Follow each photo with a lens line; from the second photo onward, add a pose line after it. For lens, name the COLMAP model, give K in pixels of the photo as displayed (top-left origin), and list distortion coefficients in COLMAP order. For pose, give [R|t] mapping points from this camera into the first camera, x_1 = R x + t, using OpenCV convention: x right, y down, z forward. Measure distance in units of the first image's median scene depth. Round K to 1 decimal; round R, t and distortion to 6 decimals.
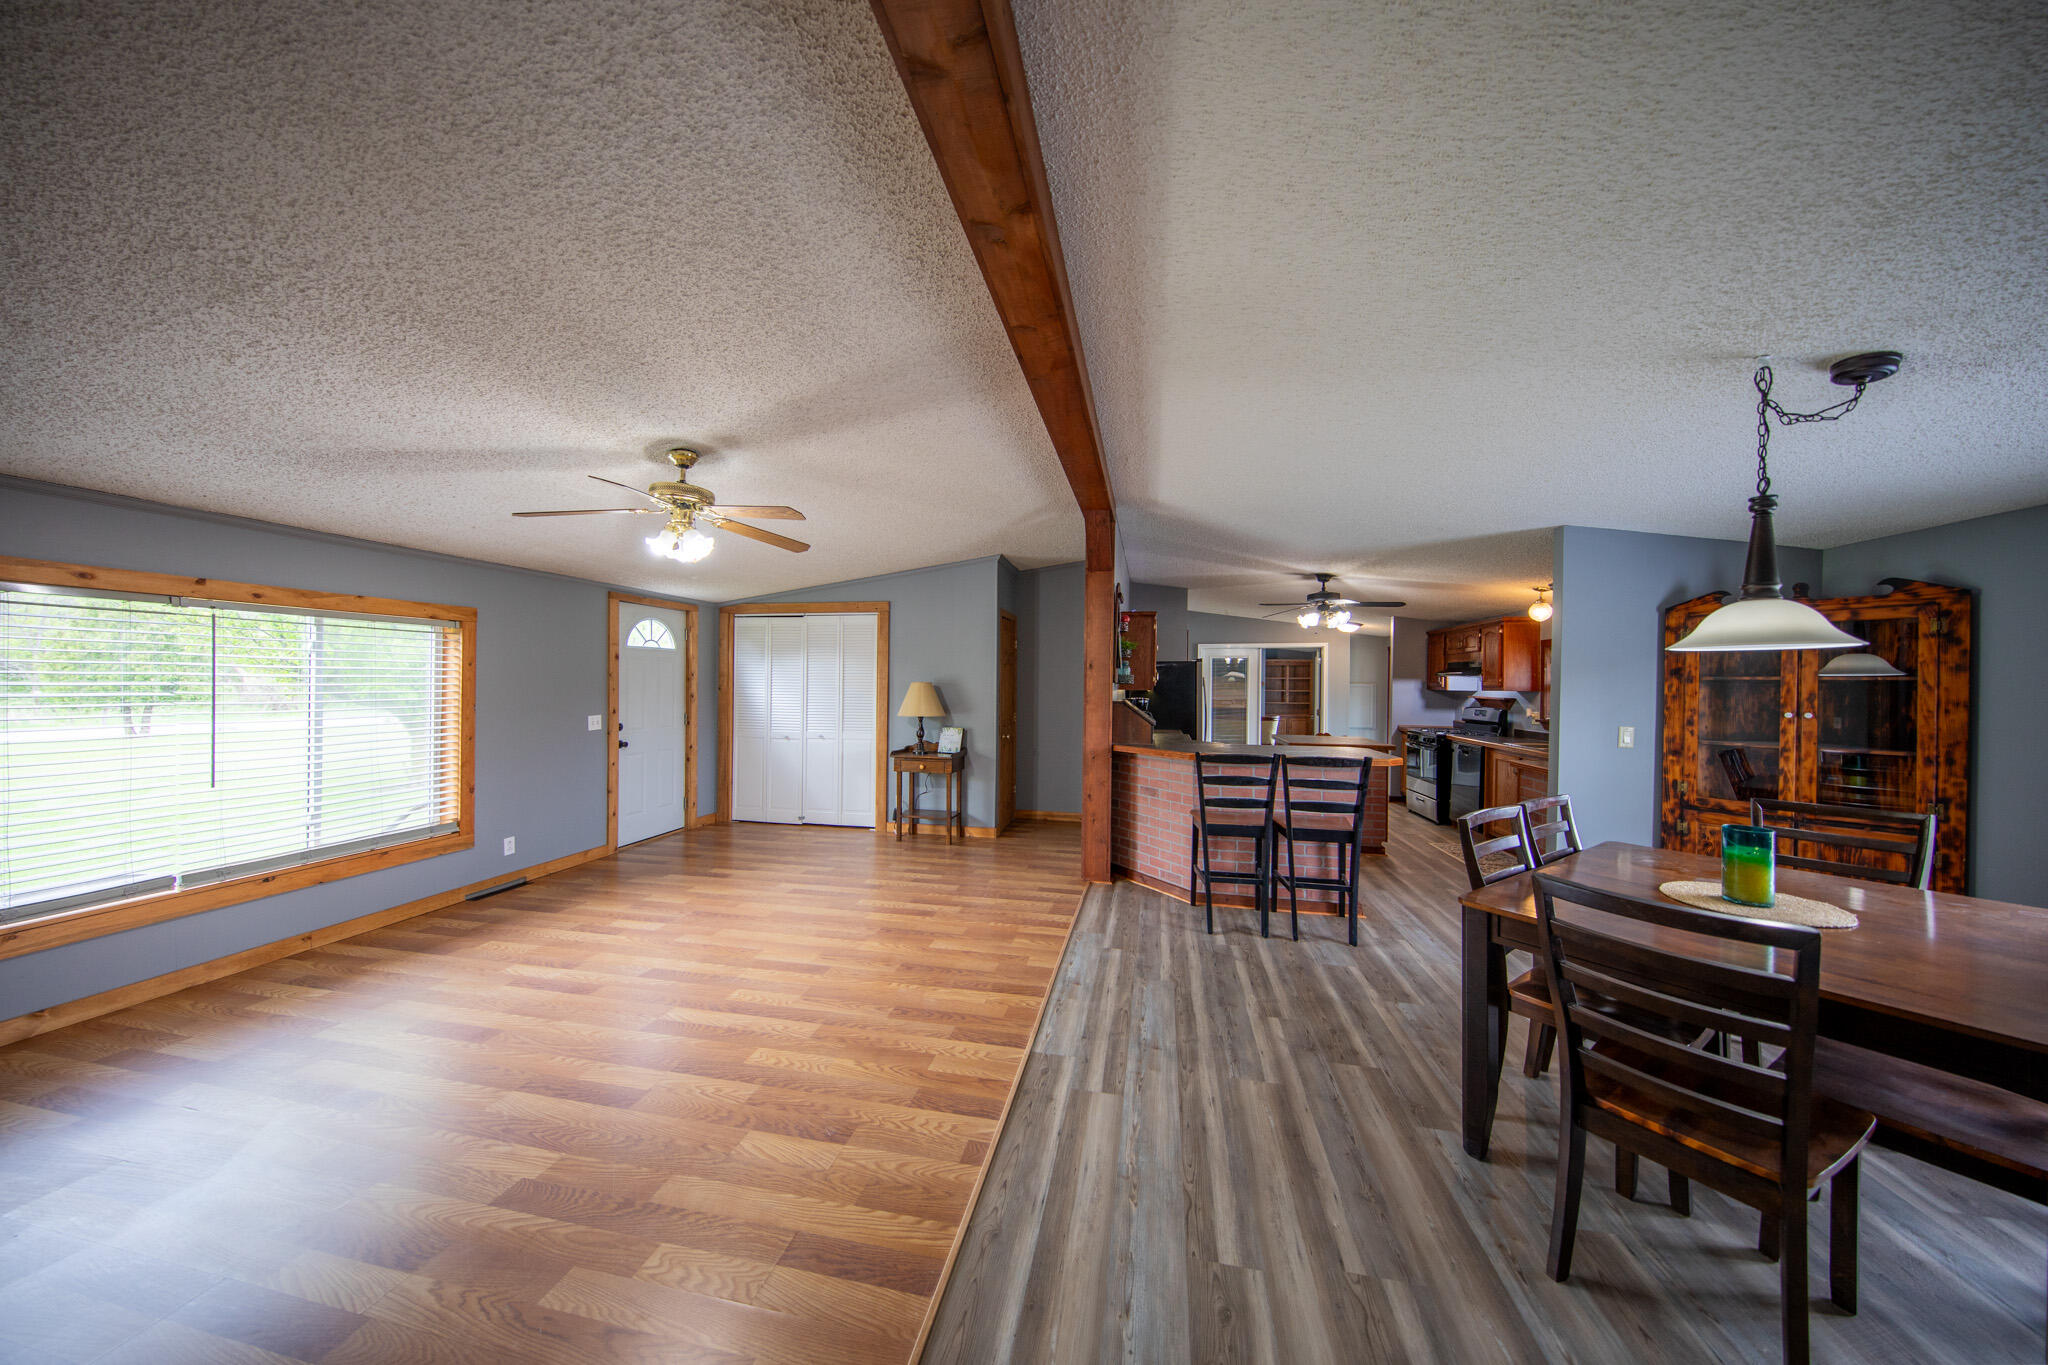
lens RADIAL K [[642.7, 0, 1024.3], [0, 642.7, 685.3], [0, 0, 1]] dist [0.006166, -0.004418]
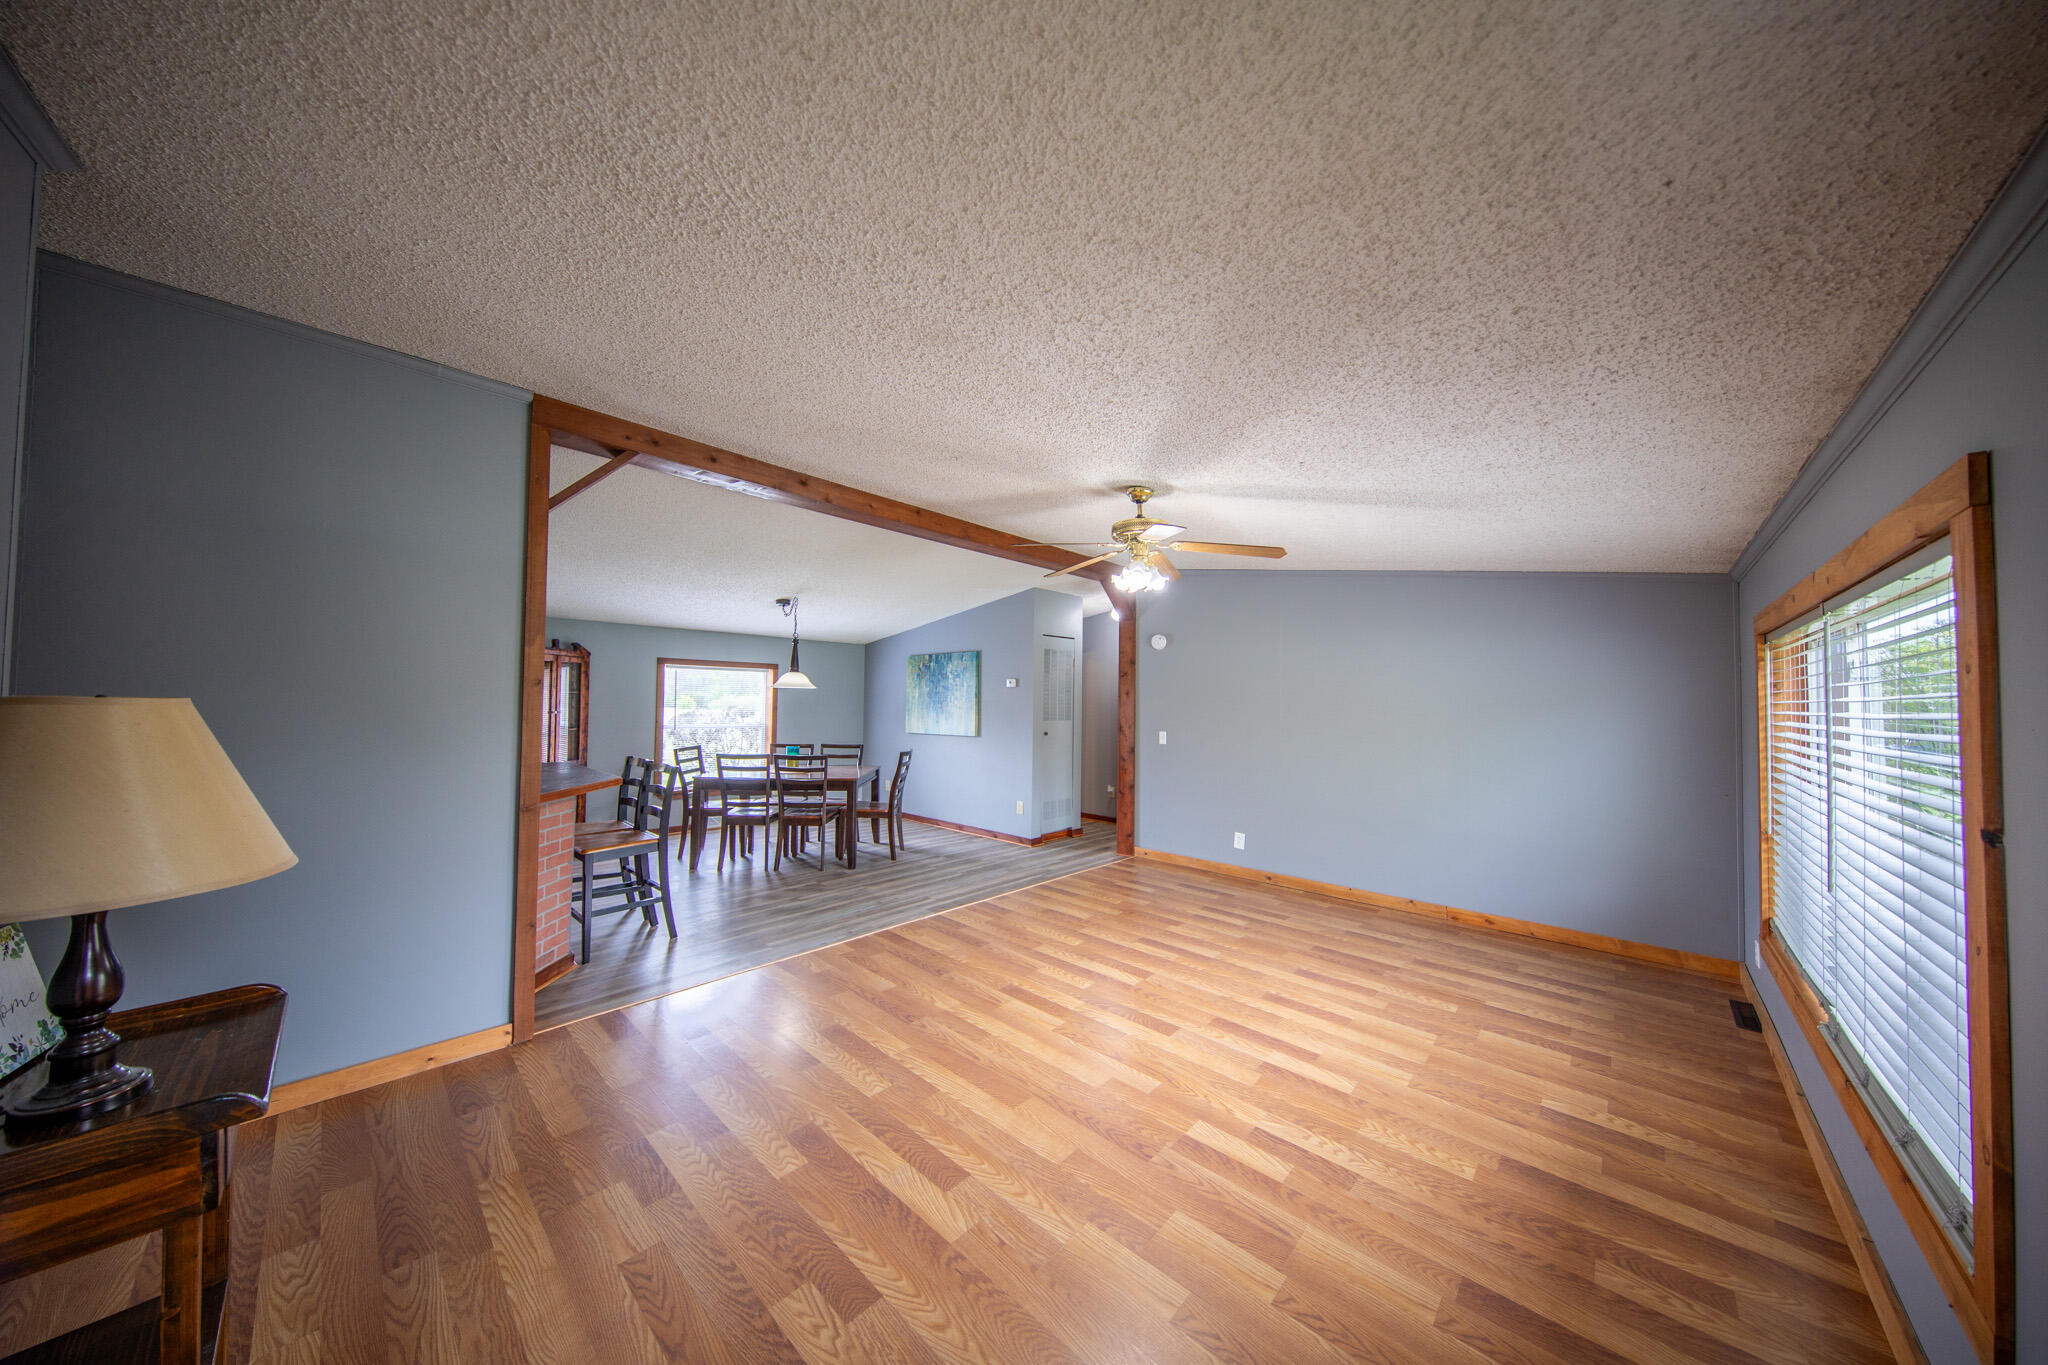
lens RADIAL K [[642.7, 0, 1024.3], [0, 642.7, 685.3], [0, 0, 1]] dist [0.006166, -0.004418]
pose [[-0.852341, -0.005496, 0.522958, -0.778135], [-0.018477, 0.999637, -0.019610, -0.015936], [-0.522660, -0.026377, -0.852133, 1.678759]]
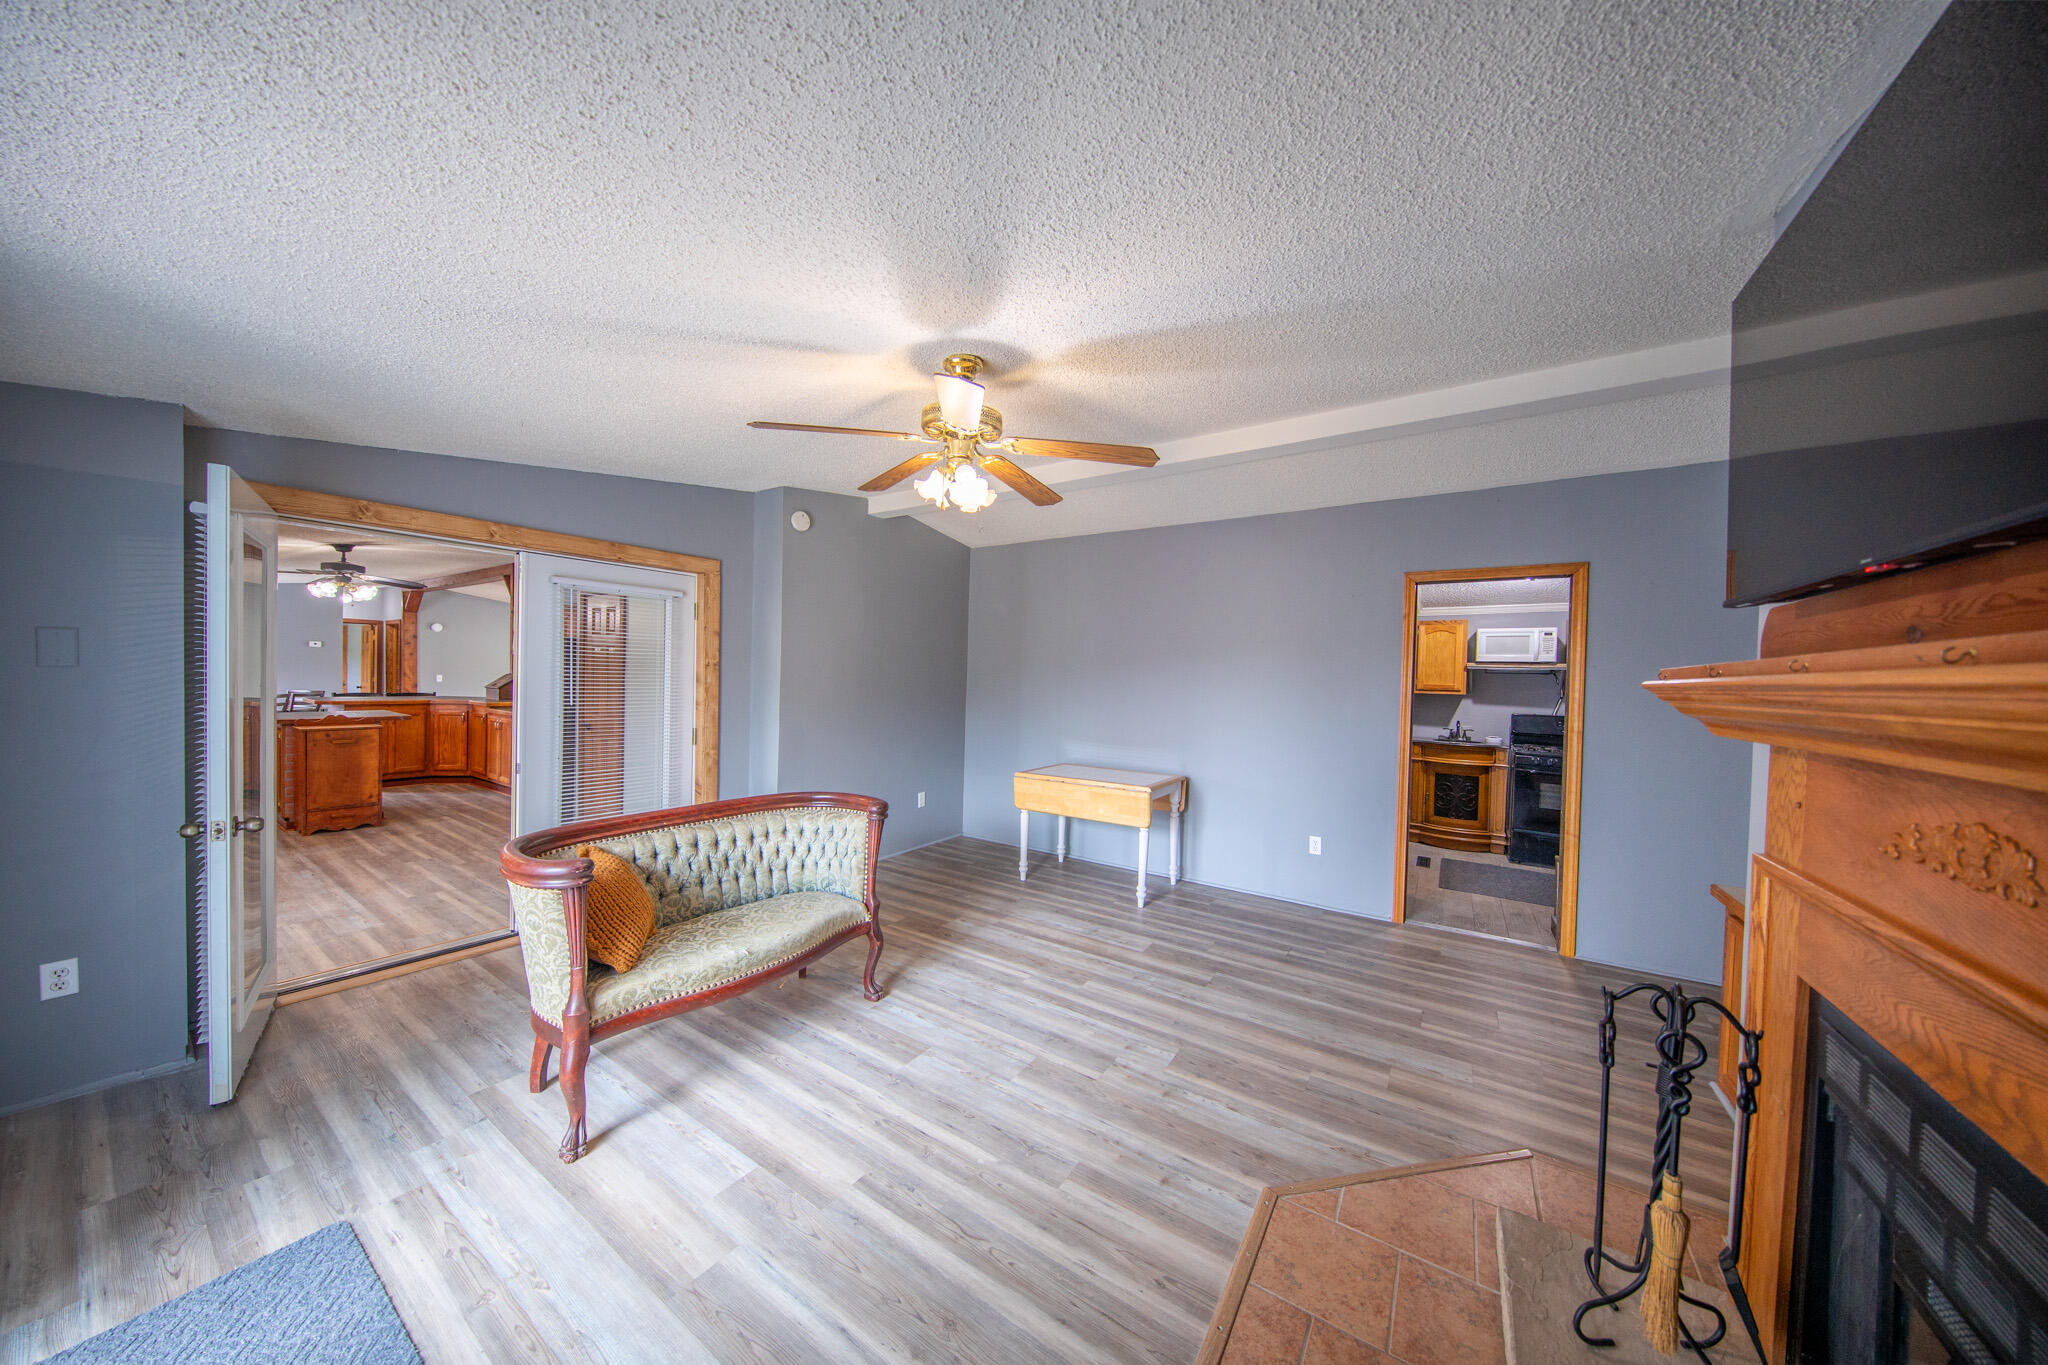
lens RADIAL K [[642.7, 0, 1024.3], [0, 642.7, 685.3], [0, 0, 1]] dist [0.006166, -0.004418]
pose [[-0.375629, -0.002512, -0.926767, 1.685253], [-0.031571, 0.999451, 0.010087, -0.006246], [0.926232, 0.033048, -0.375502, 3.997765]]
